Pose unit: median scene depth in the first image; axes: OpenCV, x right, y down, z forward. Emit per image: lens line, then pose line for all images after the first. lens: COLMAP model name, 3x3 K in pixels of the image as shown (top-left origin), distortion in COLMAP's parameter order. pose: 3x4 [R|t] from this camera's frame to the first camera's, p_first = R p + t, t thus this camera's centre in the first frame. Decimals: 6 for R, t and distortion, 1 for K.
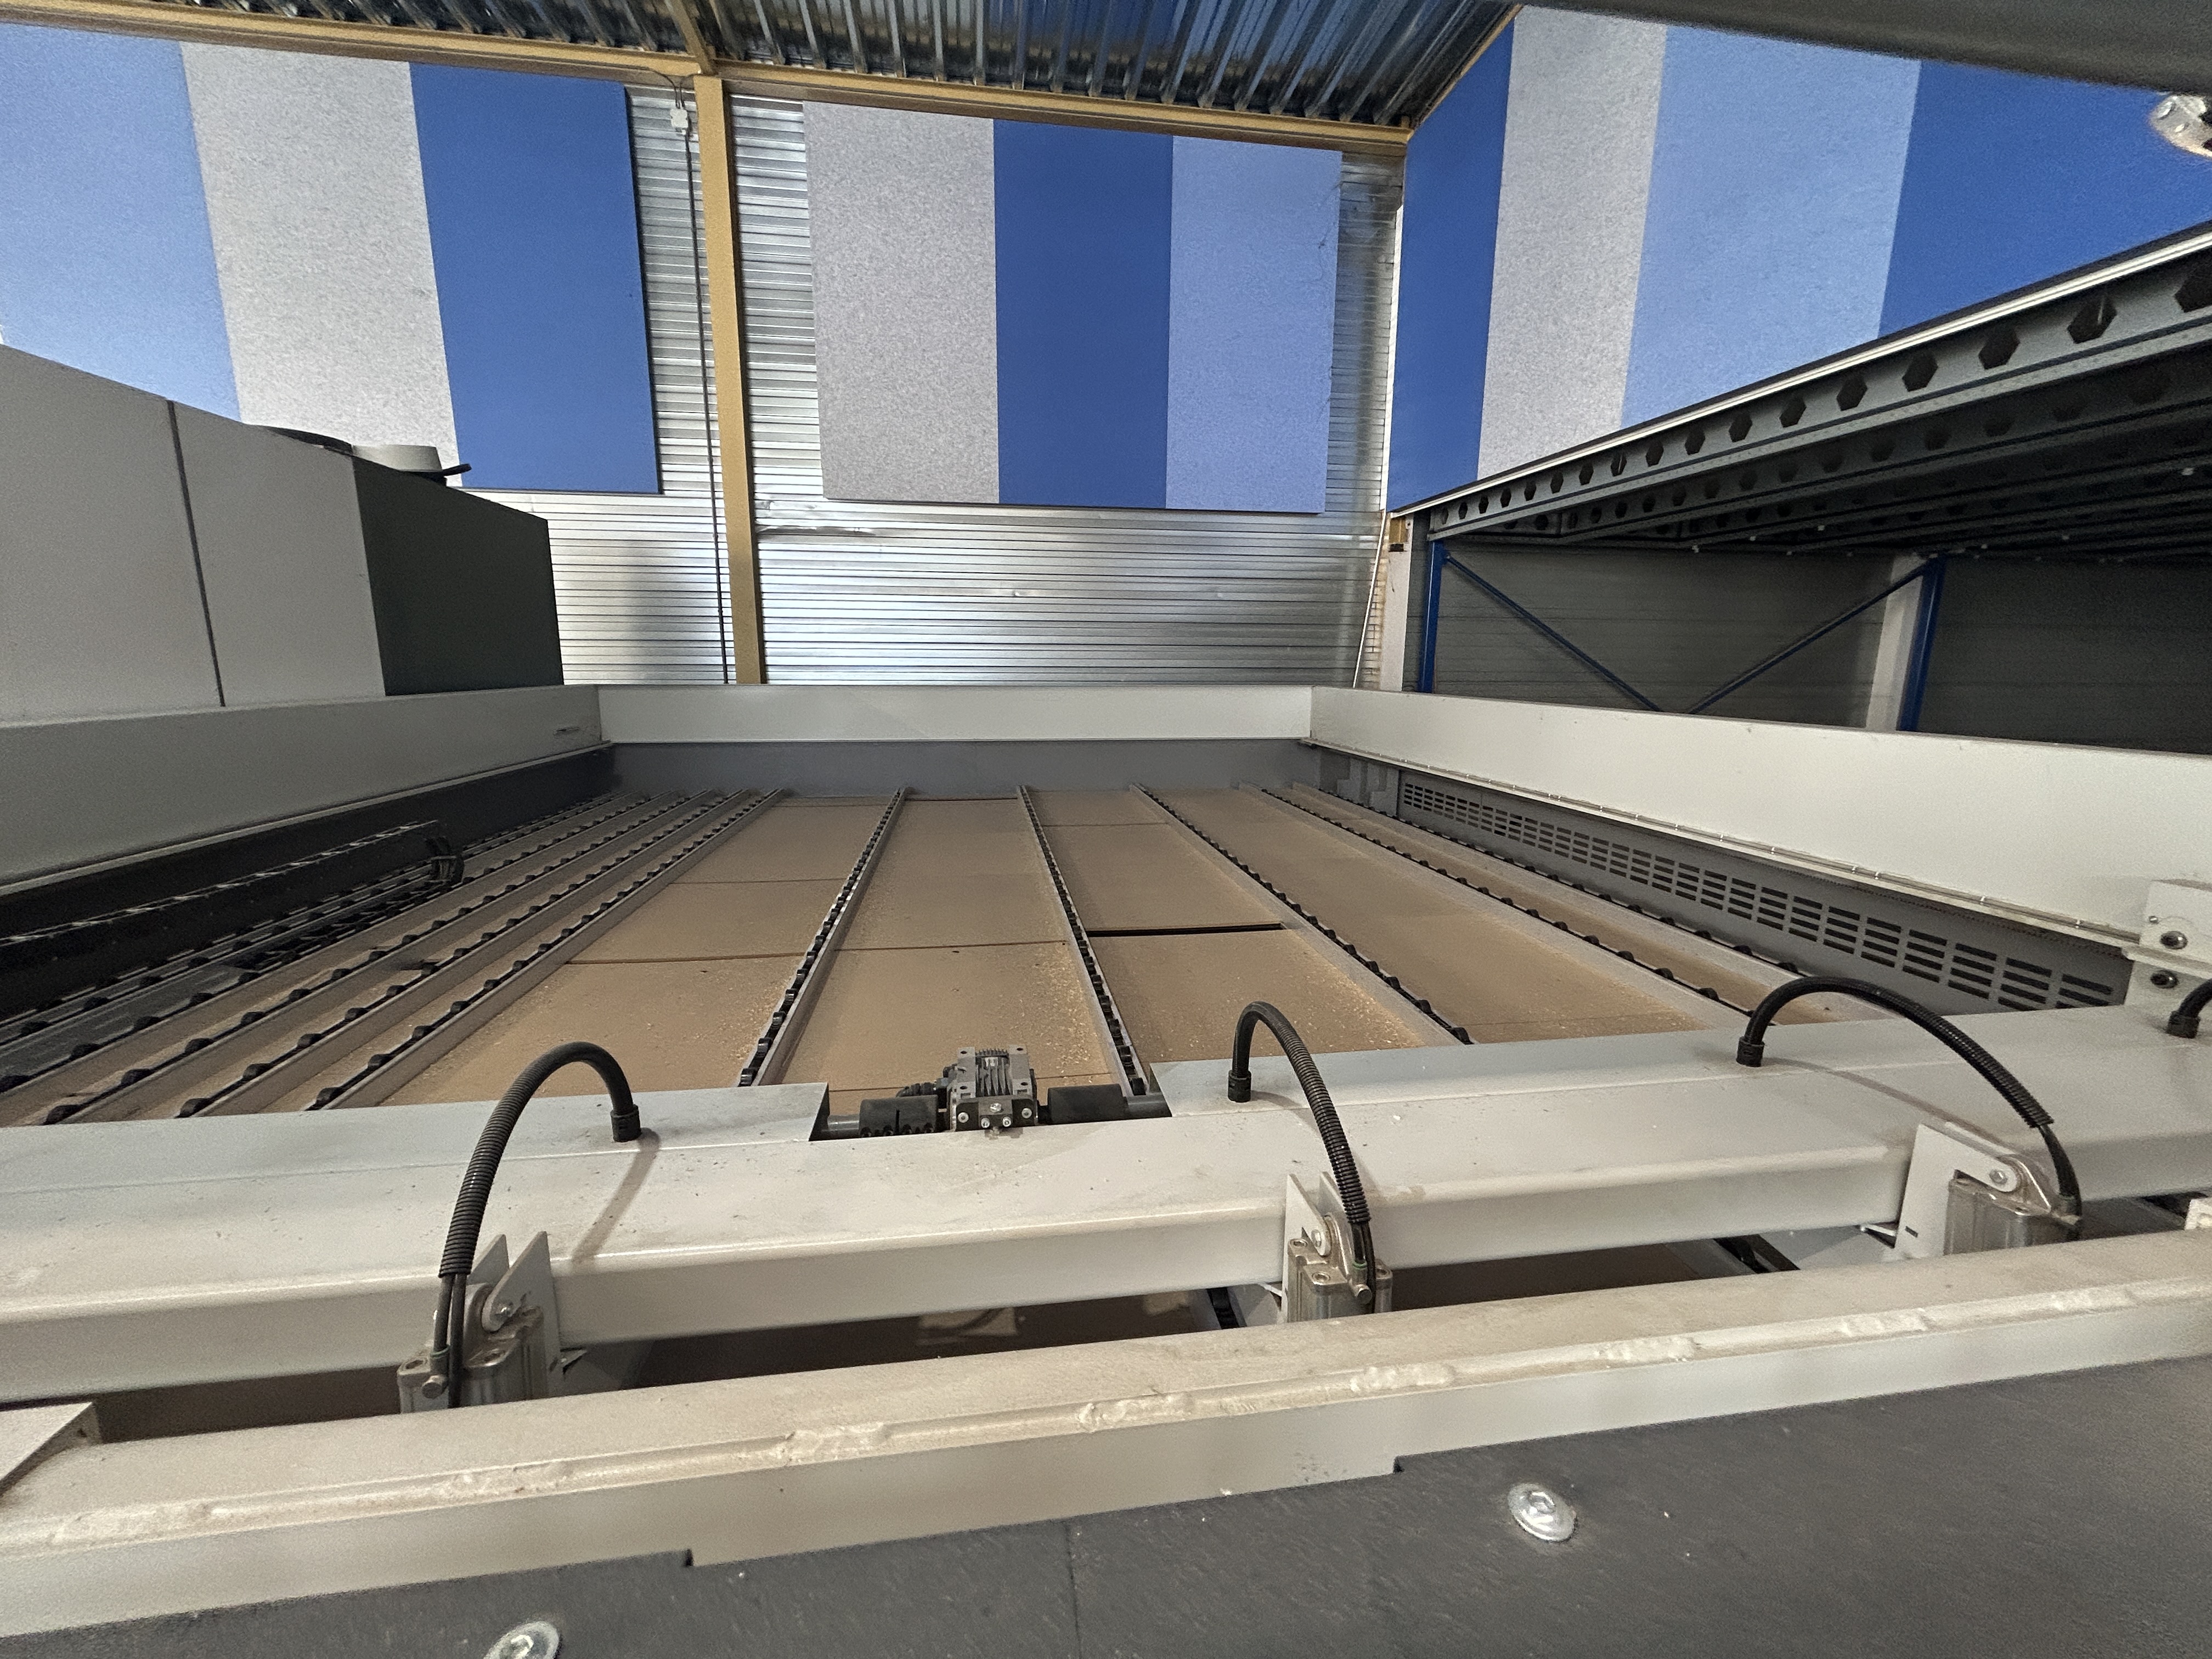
lens RADIAL K [[893.3, 0, 1109.3], [0, 893.3, 823.9], [0, 0, 1]] dist [-0.006644, 0.002791]
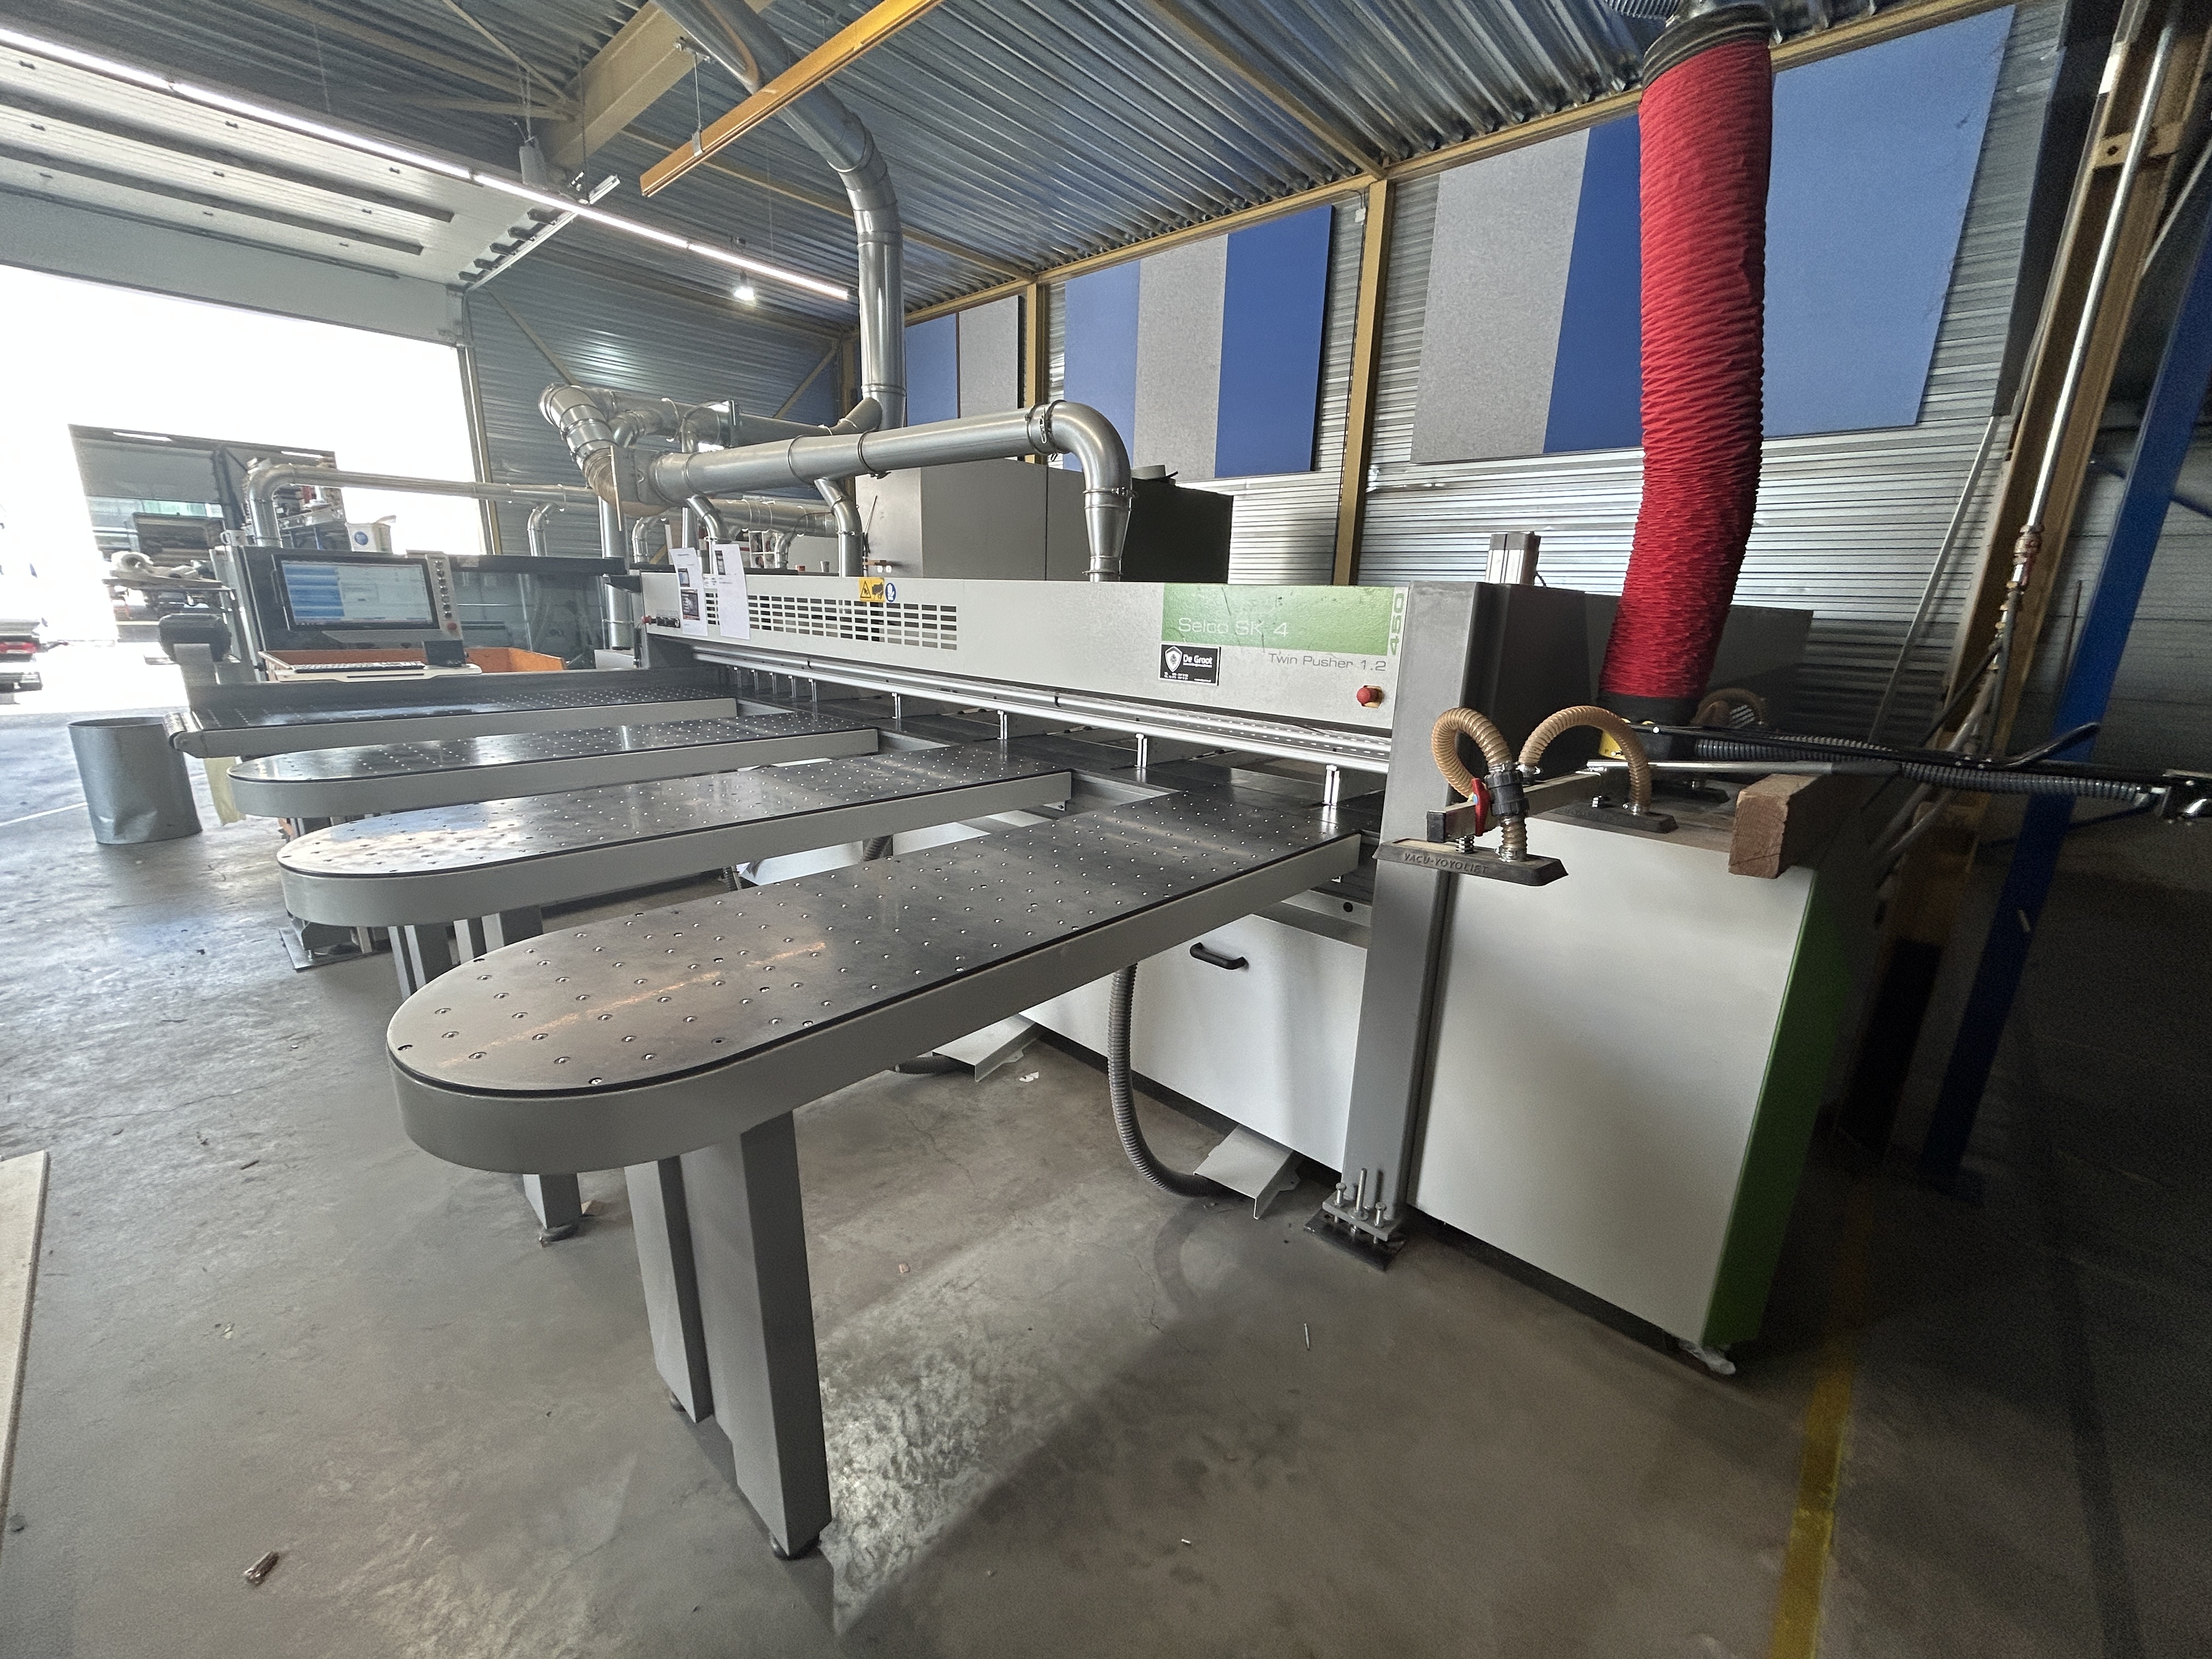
lens RADIAL K [[893.3, 0, 1102.2], [0, 893.3, 827.9], [0, 0, 1]] dist [-0.006644, 0.002791]
pose [[0.619709, 0.209561, -0.756336, 0.539370], [-0.171600, 0.976555, 0.129976, 0.086934], [0.765842, 0.049240, 0.641141, -0.222476]]
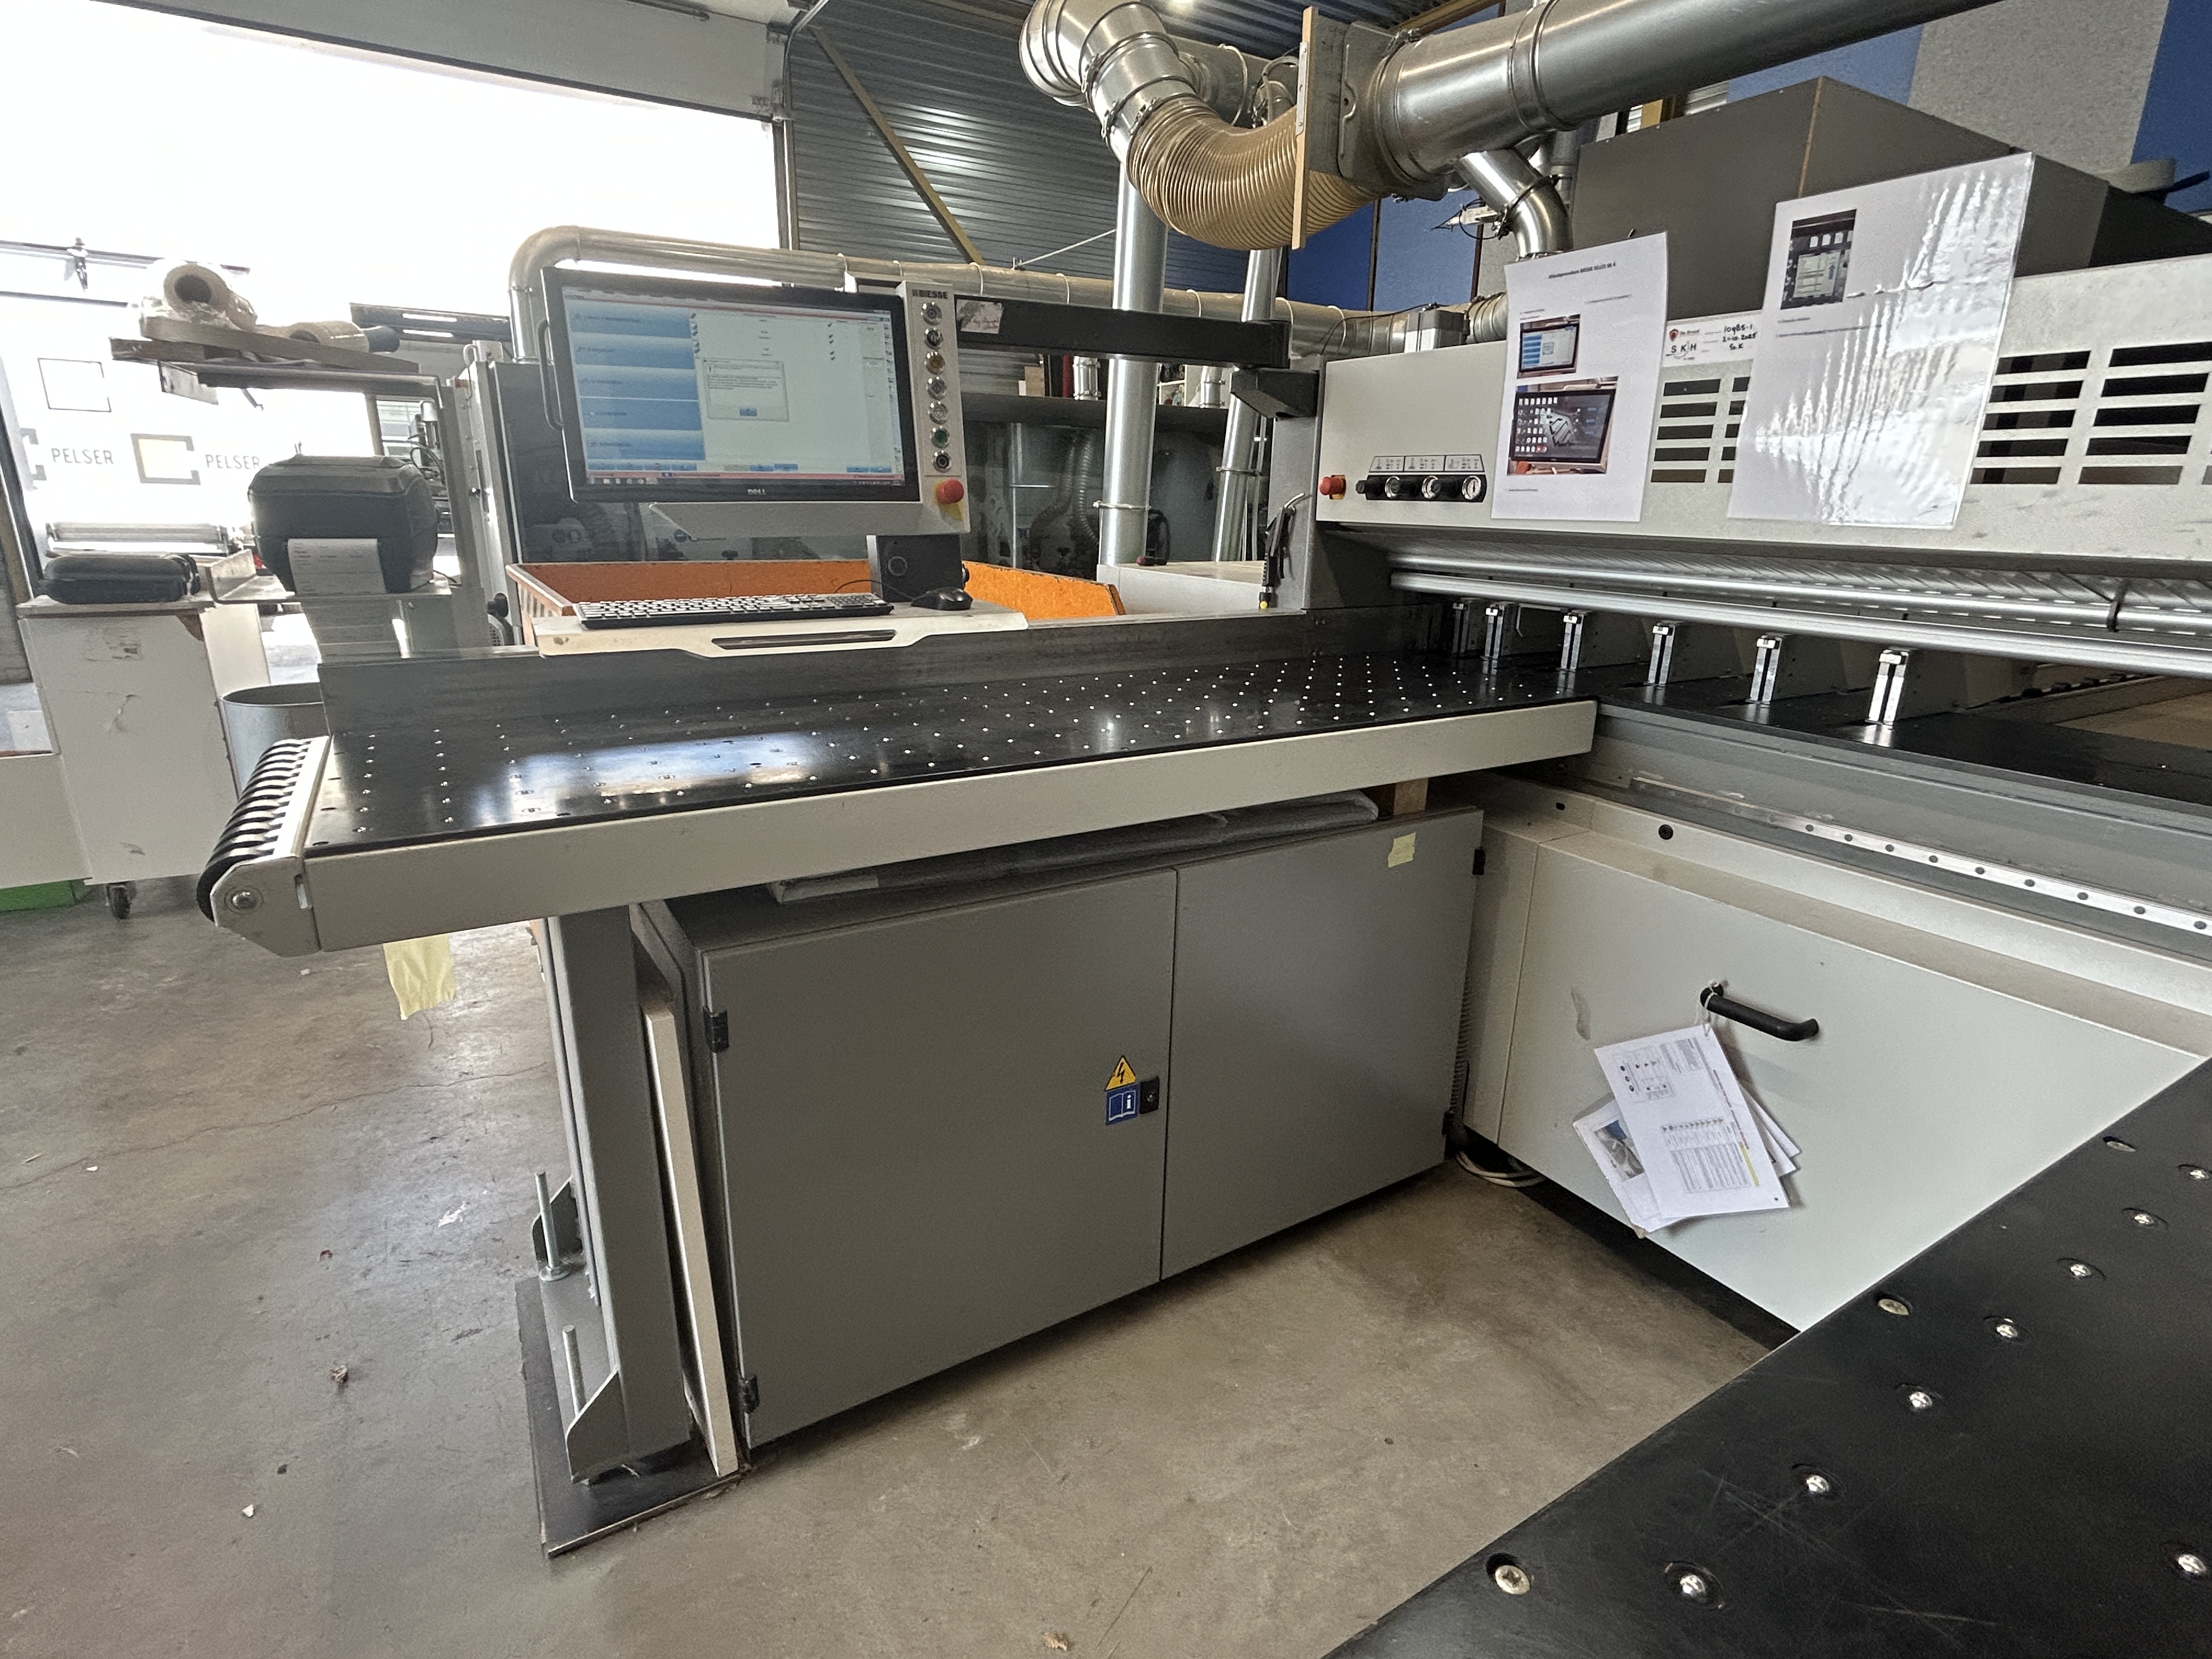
lens RADIAL K [[1113.7, 0, 1098.8], [0, 1113.7, 826.4], [0, 0, 1]] dist [-0.008594, 0.001613]
pose [[0.377420, 0.264853, -0.887360, -0.002323], [-0.185914, 0.960390, 0.207576, 0.126519], [0.907188, 0.086629, 0.411710, -0.253381]]
